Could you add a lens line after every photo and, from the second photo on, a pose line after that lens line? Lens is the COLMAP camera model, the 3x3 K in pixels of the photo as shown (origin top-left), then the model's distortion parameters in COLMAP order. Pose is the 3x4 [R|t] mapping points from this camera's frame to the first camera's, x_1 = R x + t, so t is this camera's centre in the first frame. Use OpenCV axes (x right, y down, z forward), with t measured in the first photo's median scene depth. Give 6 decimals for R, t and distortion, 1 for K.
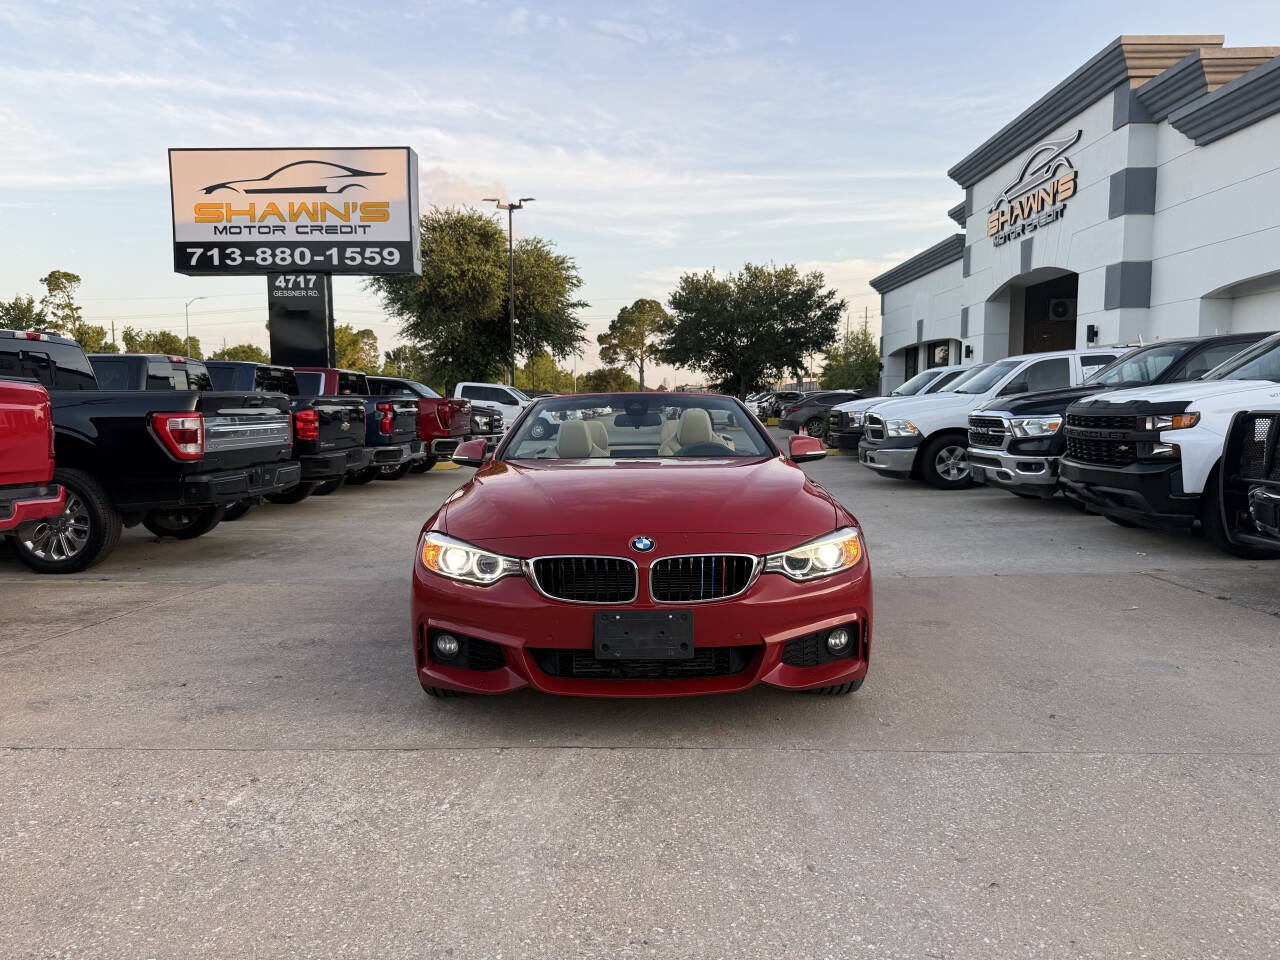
lens RADIAL K [[903.6, 0, 632.9], [0, 903.6, 488.3], [0, 0, 1]] dist [0.037488, -0.044195]
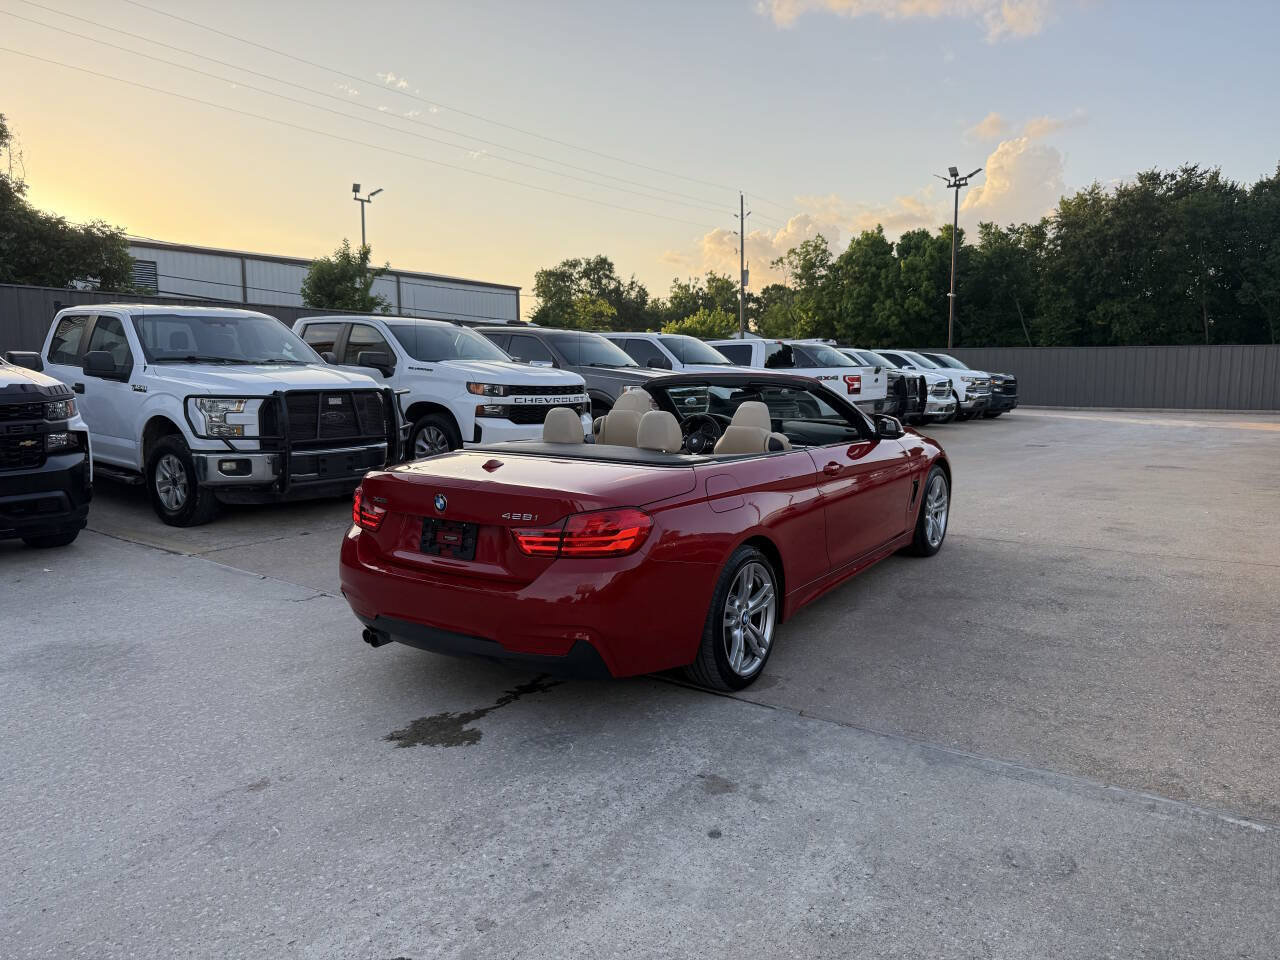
lens RADIAL K [[903.6, 0, 637.8], [0, 903.6, 476.3], [0, 0, 1]] dist [0.037488, -0.044195]
pose [[-0.821489, -0.056532, 0.567415, -0.195372], [0.060582, 0.980789, 0.185427, -0.070730], [-0.566996, 0.186701, -0.802283, 0.719296]]
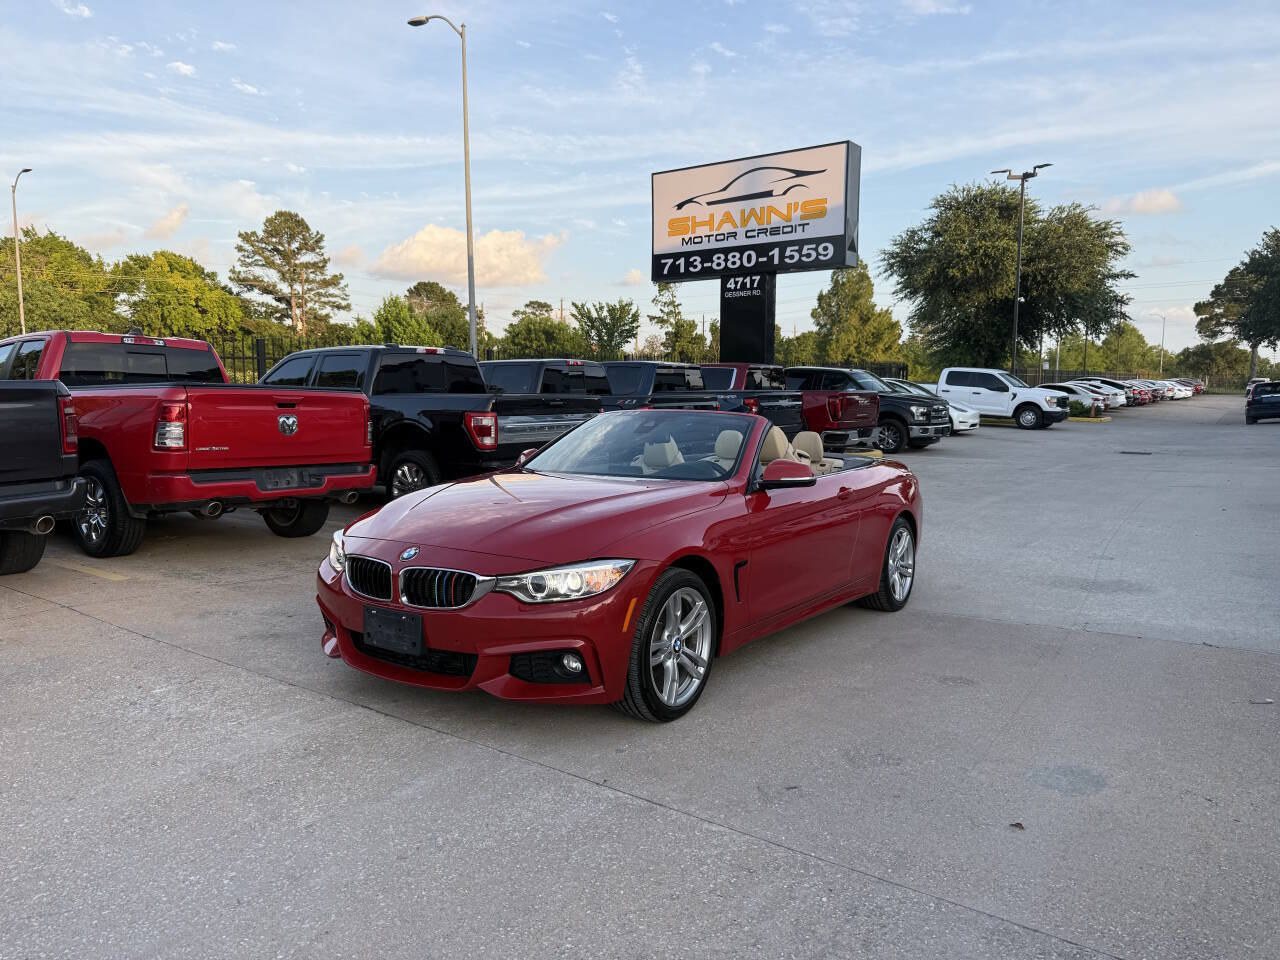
lens RADIAL K [[903.6, 0, 631.6], [0, 903.6, 489.6], [0, 0, 1]] dist [0.037488, -0.044195]
pose [[0.819237, 0.068560, -0.569342, 0.206809], [-0.056169, 0.997647, 0.039314, -0.018688], [0.570698, -0.000228, 0.821160, 0.040010]]
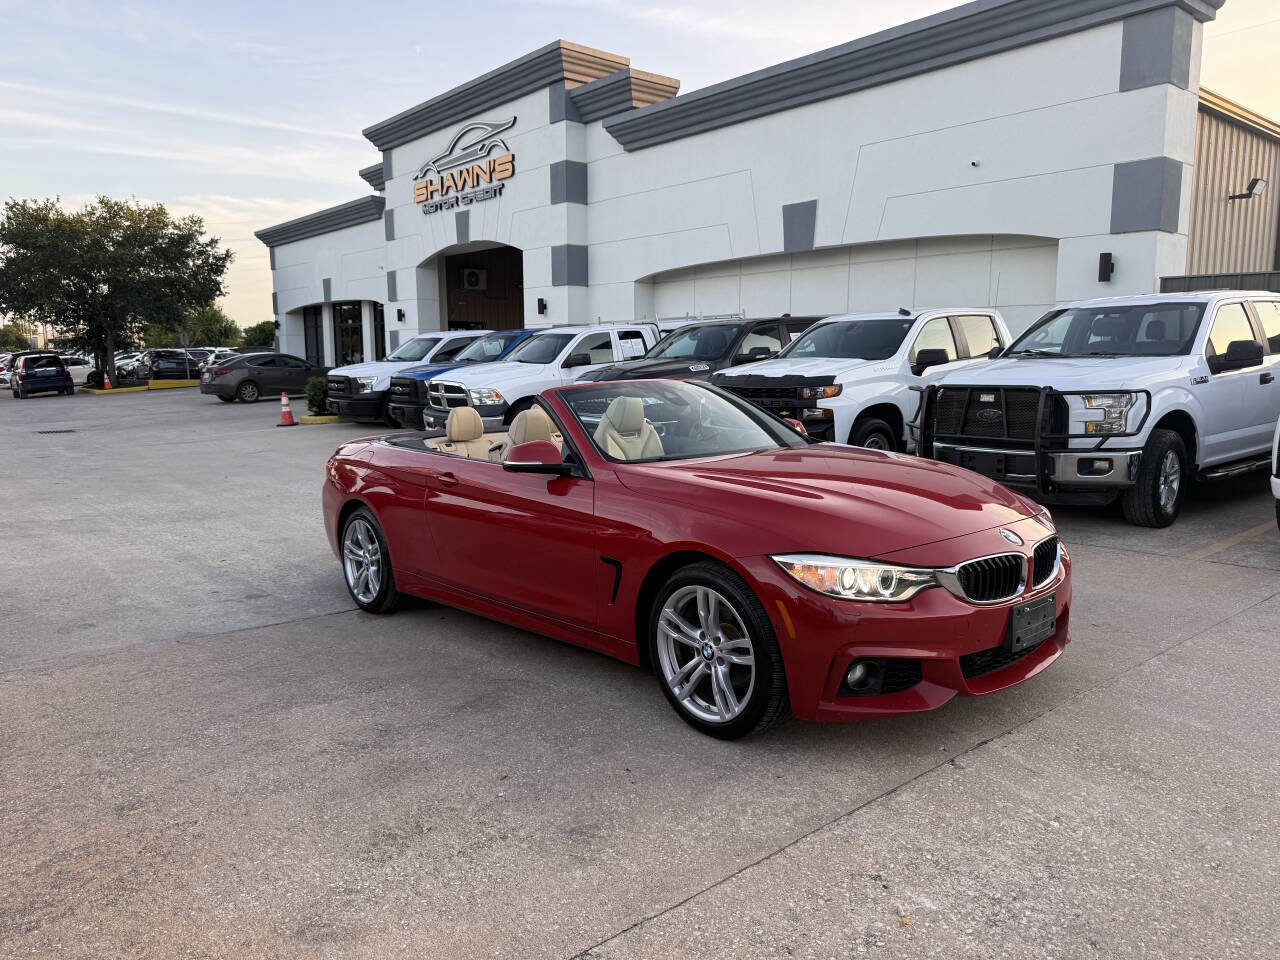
lens RADIAL K [[903.6, 0, 638.6], [0, 903.6, 484.4], [0, 0, 1]] dist [0.037488, -0.044195]
pose [[0.751628, -0.090224, 0.653387, -0.226082], [0.062702, 0.995888, 0.065389, -0.021591], [-0.656600, -0.008179, 0.754194, 0.108006]]
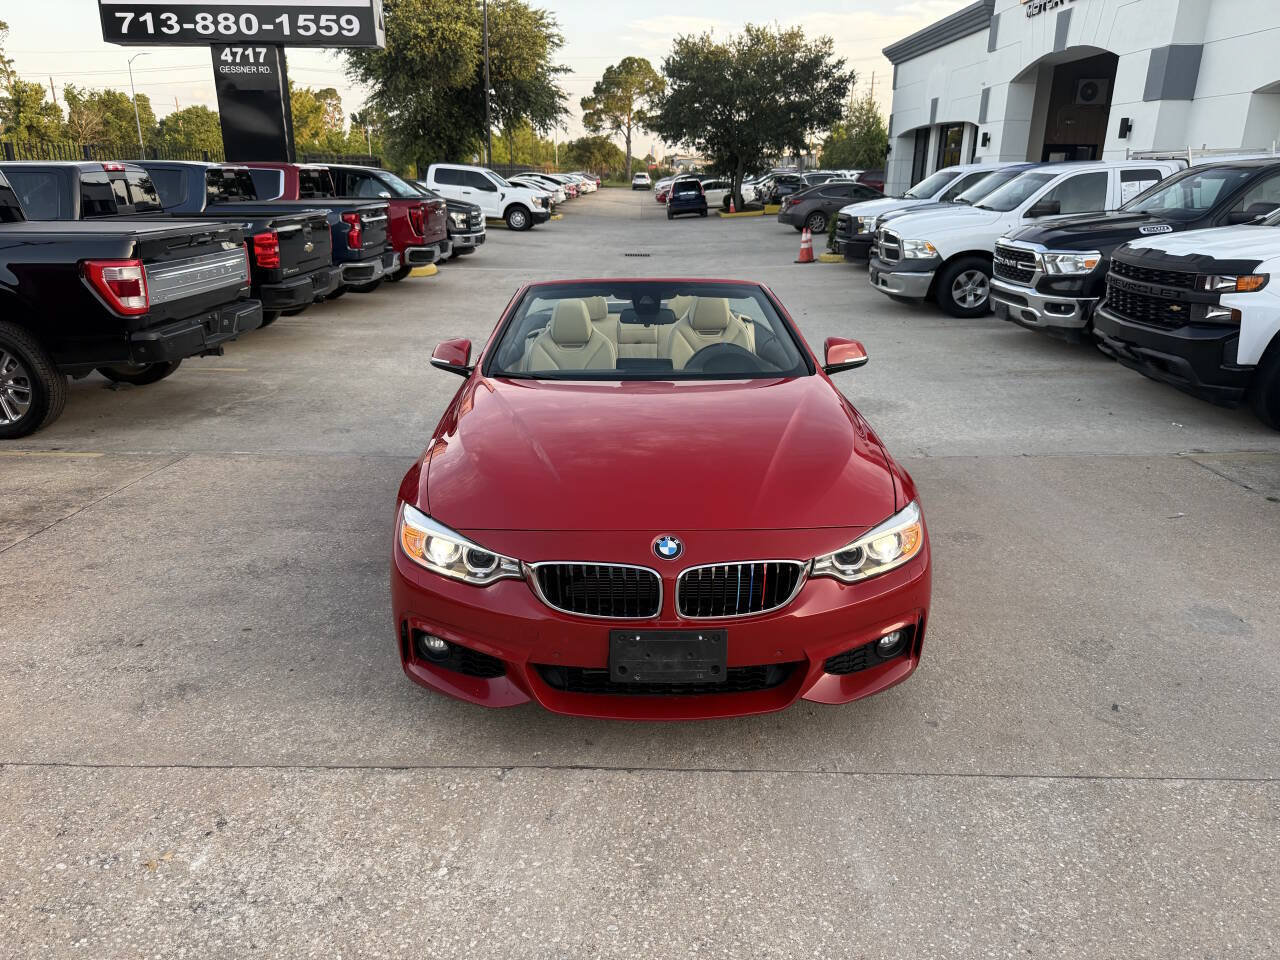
lens RADIAL K [[903.6, 0, 631.7], [0, 903.6, 488.3], [0, 0, 1]] dist [0.037488, -0.044195]
pose [[0.999829, 0.006728, 0.017251, -0.008330], [-0.010619, 0.971569, 0.236517, -0.041848], [-0.015169, -0.236659, 0.971474, 0.046402]]
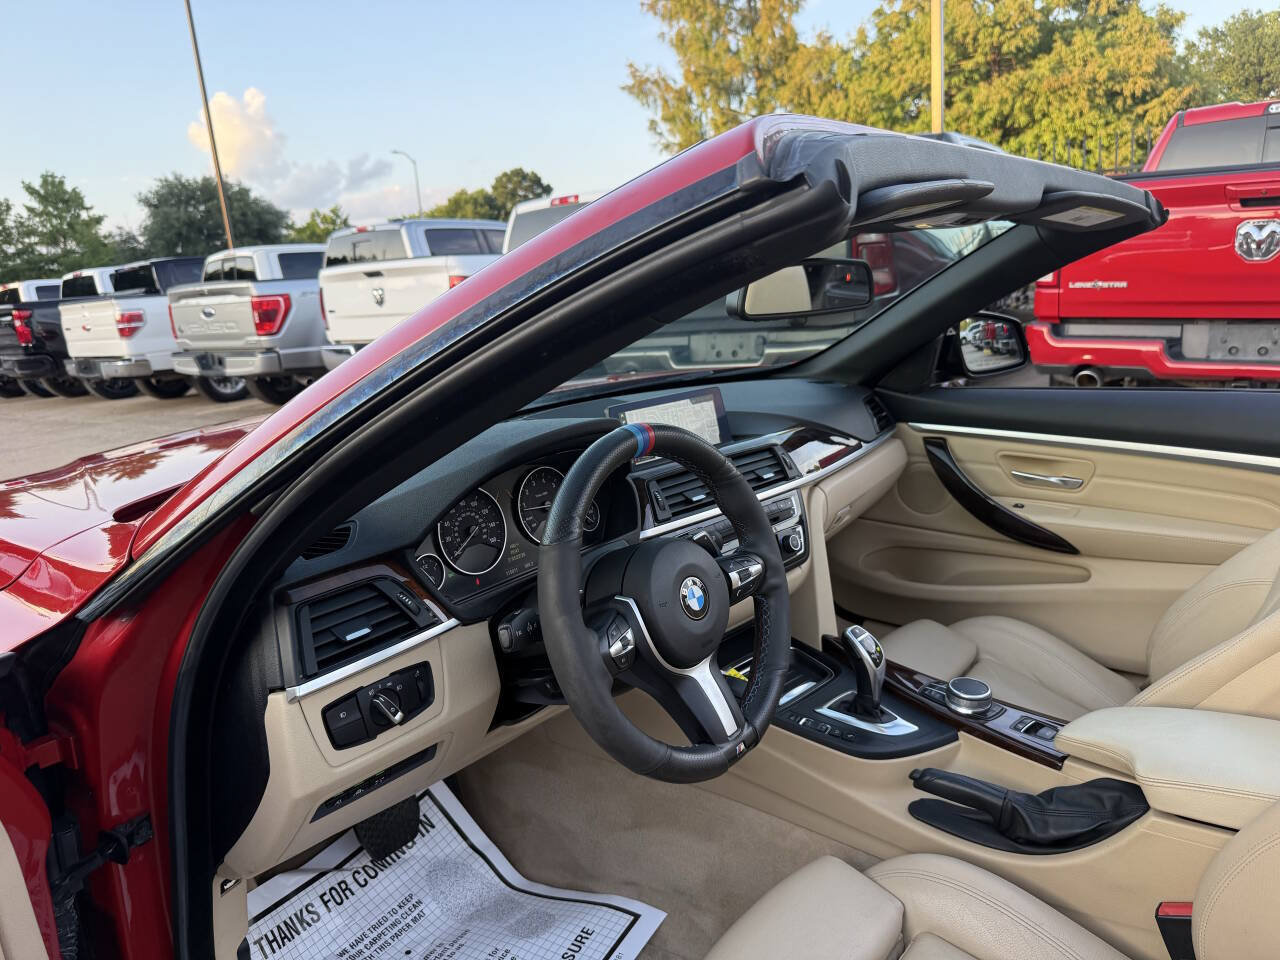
lens RADIAL K [[903.6, 0, 633.9], [0, 903.6, 478.8], [0, 0, 1]] dist [0.037488, -0.044195]
pose [[-0.604886, 0.224621, -0.763975, 0.080524], [0.000171, 0.959428, 0.281952, -0.033068], [0.796312, 0.170418, -0.580383, 0.386781]]
